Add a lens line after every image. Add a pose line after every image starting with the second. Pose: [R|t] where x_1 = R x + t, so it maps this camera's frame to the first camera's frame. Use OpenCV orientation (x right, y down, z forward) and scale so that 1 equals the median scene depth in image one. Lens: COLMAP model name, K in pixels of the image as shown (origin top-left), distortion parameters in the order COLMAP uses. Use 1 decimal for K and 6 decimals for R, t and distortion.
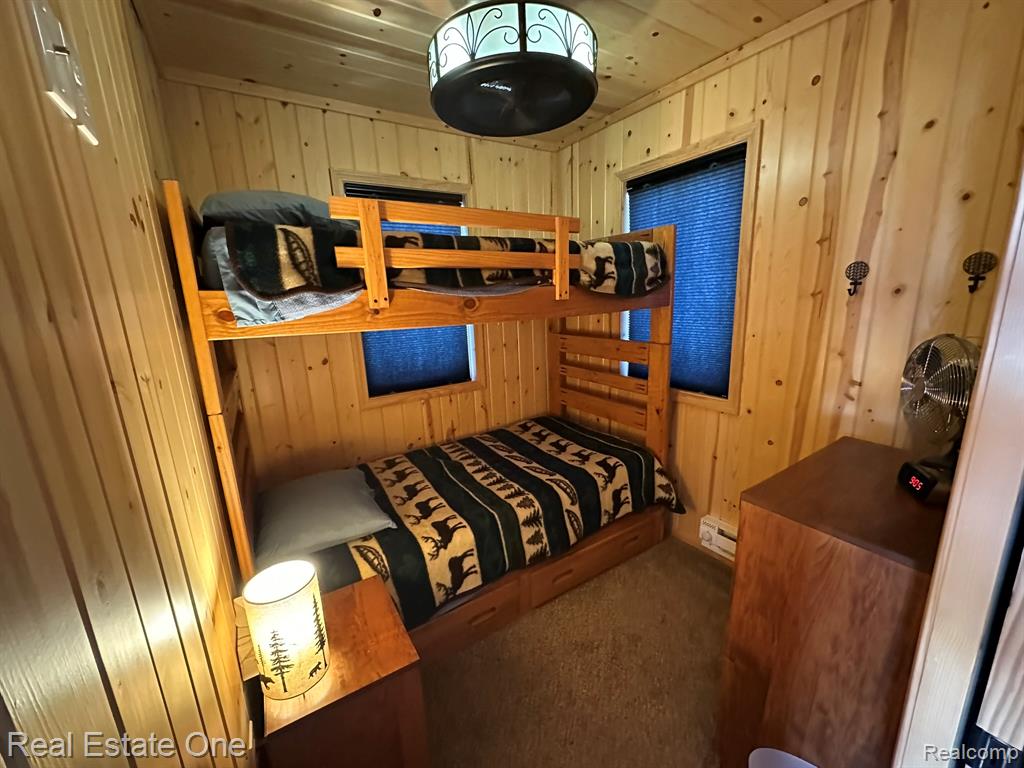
lens RADIAL K [[407.2, 0, 513.1], [0, 407.2, 384.2], [0, 0, 1]] dist [0.000664, 0.000258]
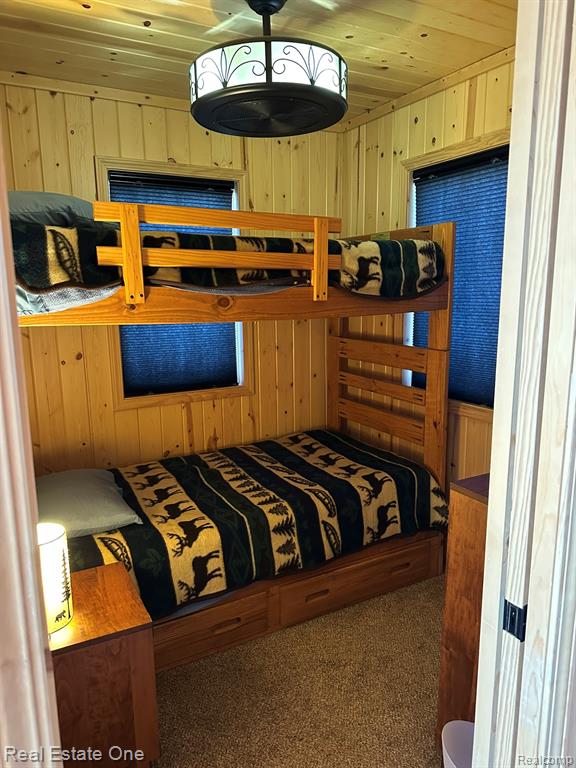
lens RADIAL K [[536.3, 0, 286.8], [0, 536.3, 384.6], [0, 0, 1]] dist [0.152911, -0.255563]
pose [[0.997572, 0.038865, -0.057789, 0.105818], [-0.040974, 0.998520, -0.035774, 0.040078], [0.056313, 0.038055, 0.997688, -0.261472]]
